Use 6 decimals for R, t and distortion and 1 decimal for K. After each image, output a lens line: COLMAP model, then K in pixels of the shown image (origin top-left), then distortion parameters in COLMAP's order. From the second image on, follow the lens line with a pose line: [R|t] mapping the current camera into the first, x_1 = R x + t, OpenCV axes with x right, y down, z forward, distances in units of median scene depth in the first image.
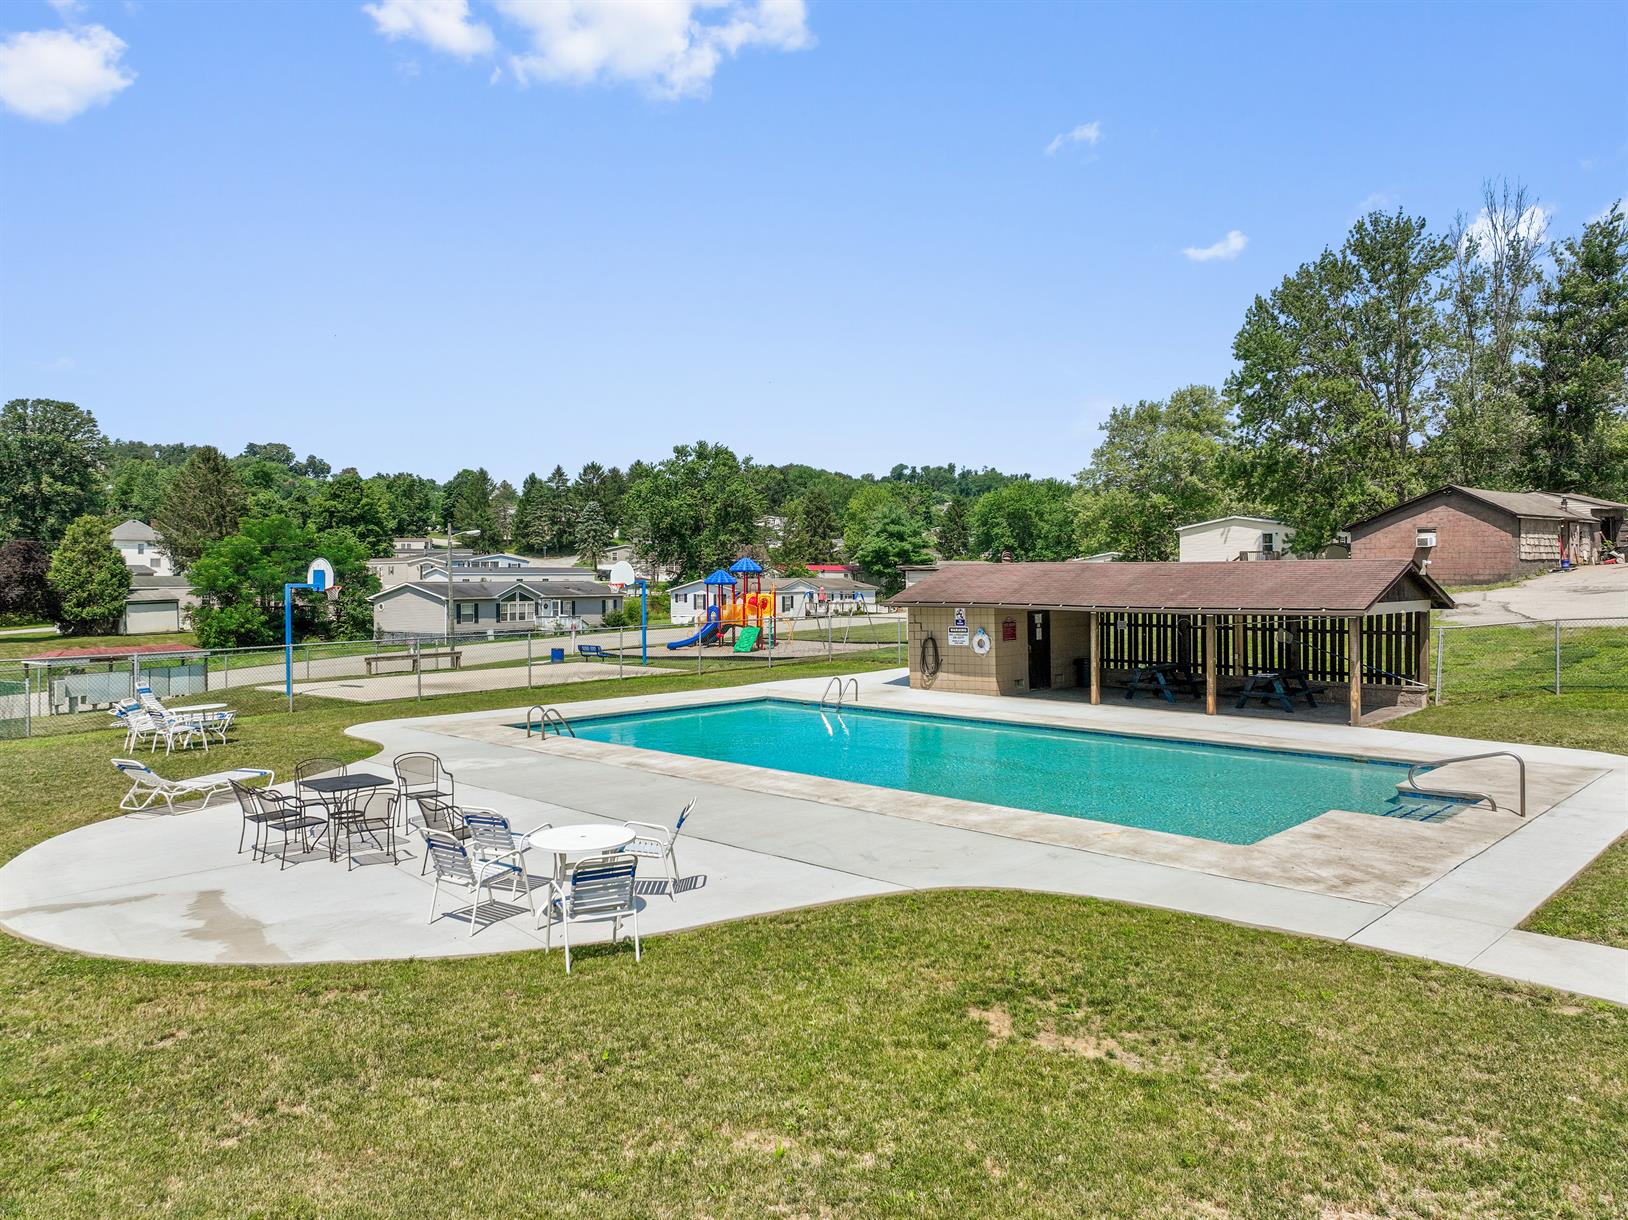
lens RADIAL K [[1121.7, 0, 814.0], [0, 1121.7, 610.0], [0, 0, 1]] dist [-0.000338, 0.002931]
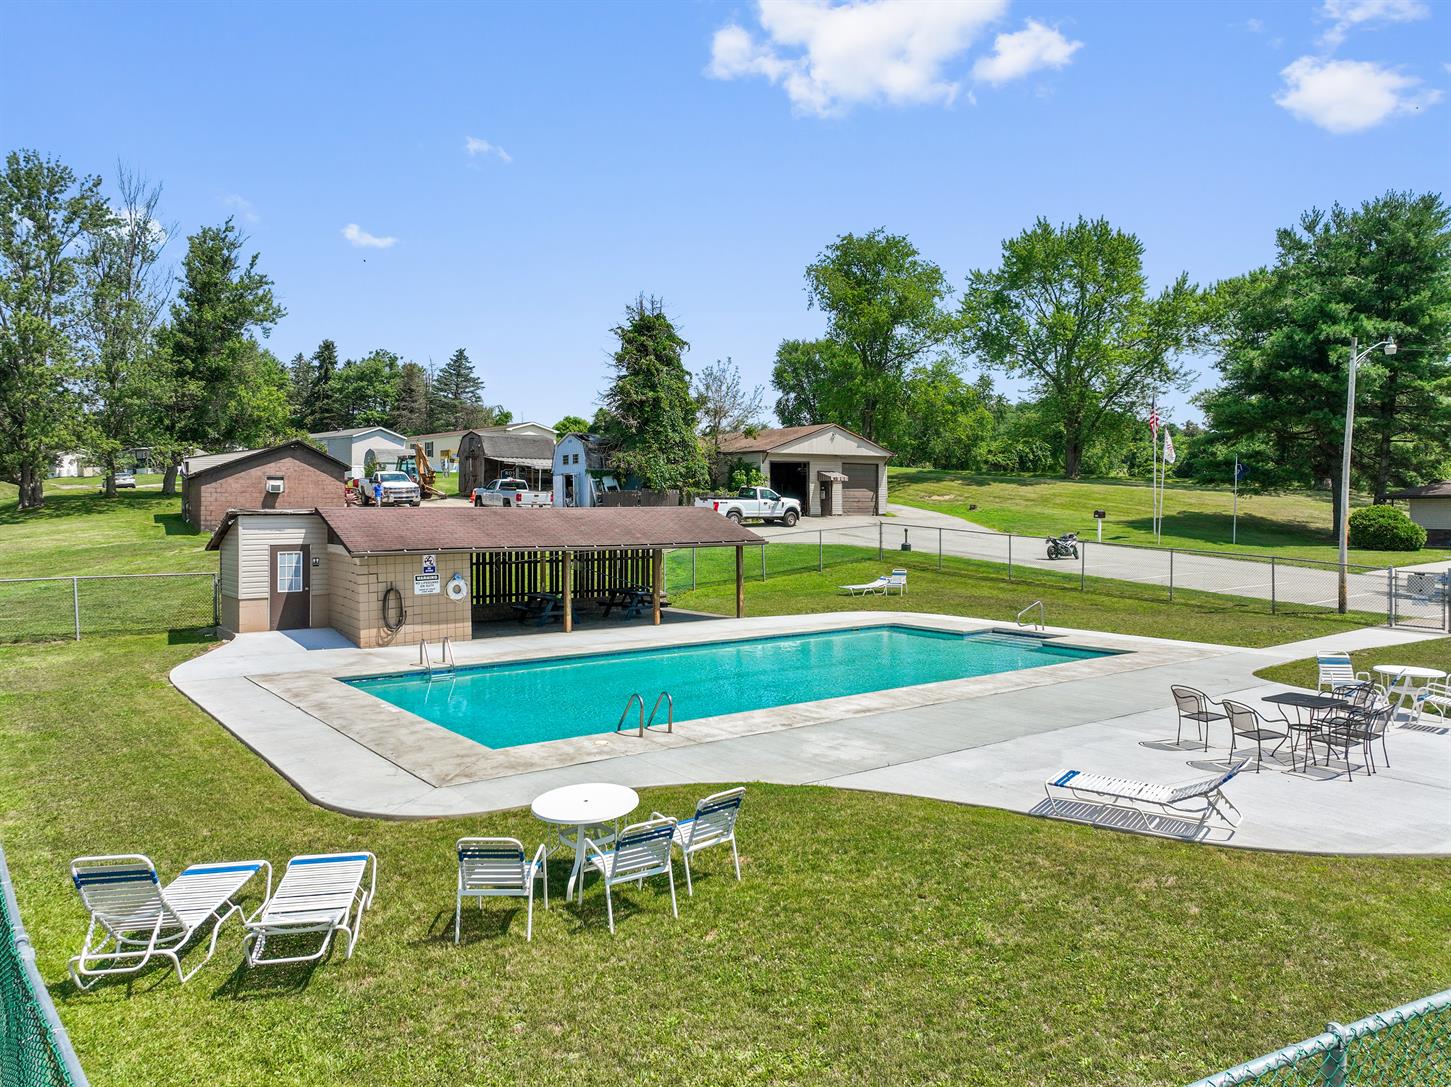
lens RADIAL K [[1045.3, 0, 730.0], [0, 1045.3, 492.4], [0, 0, 1]] dist [-0.003841, 0.000235]
pose [[0.152063, 0.018674, 0.988194, -0.716989], [0.033609, 0.999146, -0.024053, -0.024710], [-0.987799, 0.036870, 0.151306, 0.615476]]
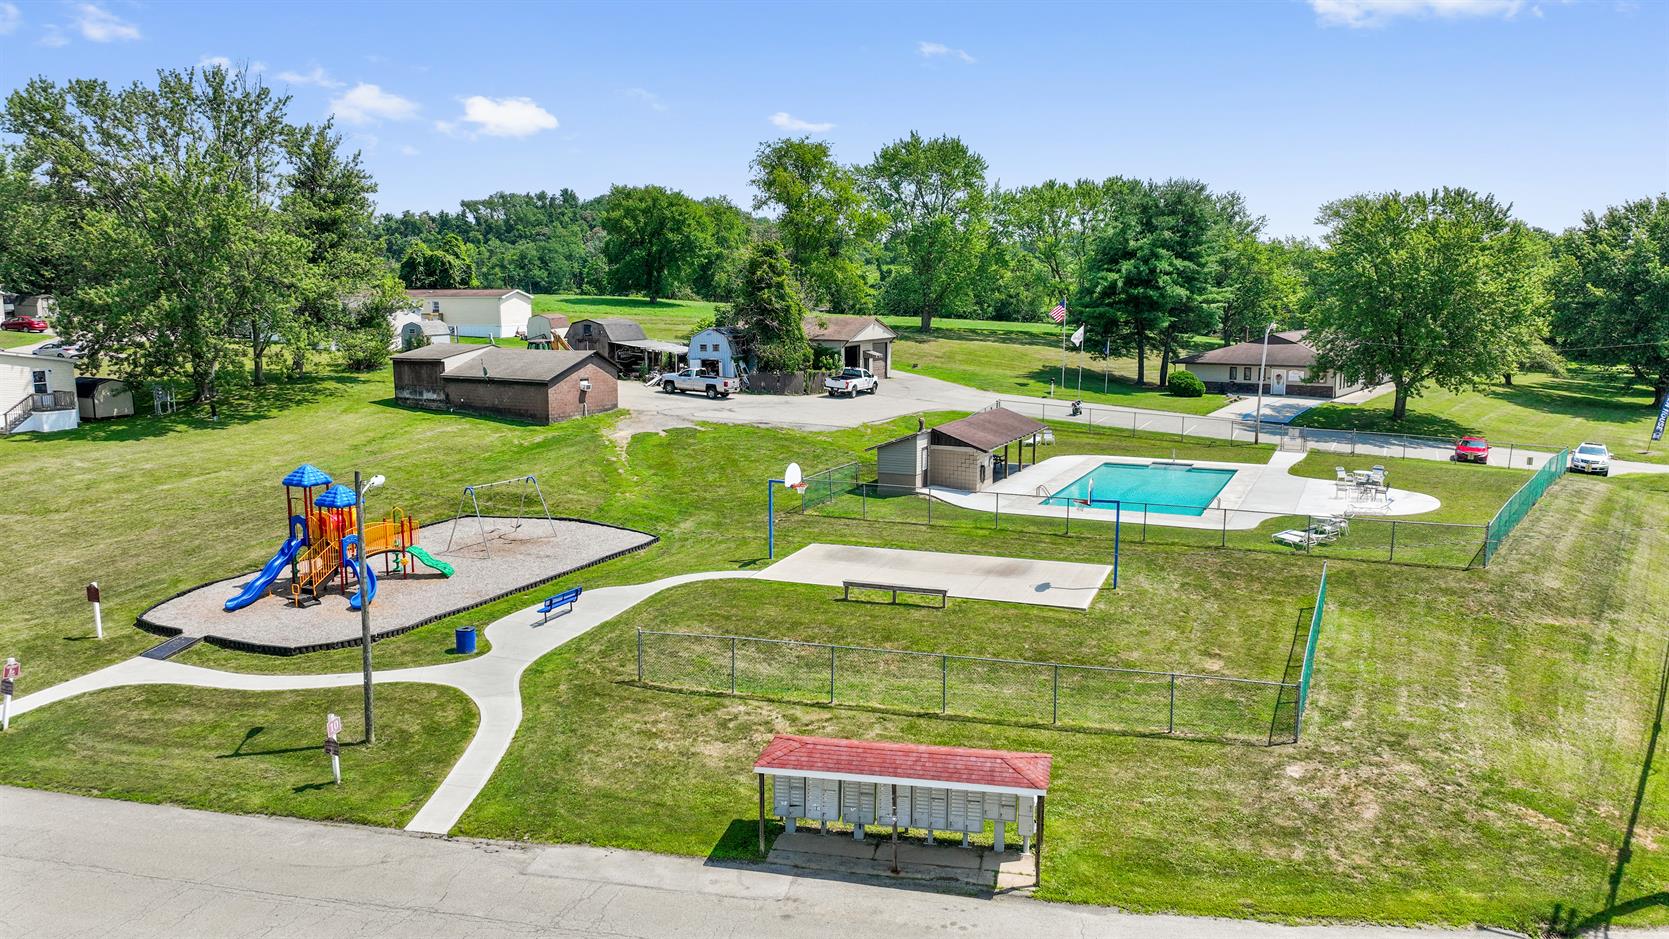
lens RADIAL K [[1187.7, 0, 834.5], [0, 1187.7, 469.5], [0, 0, 1]] dist [-0.003769, -0.001093]
pose [[-0.330361, -0.135207, 0.934120, -1.834805], [0.035737, 0.987185, 0.155526, -0.312534], [-0.943178, 0.084762, -0.321295, 1.973292]]
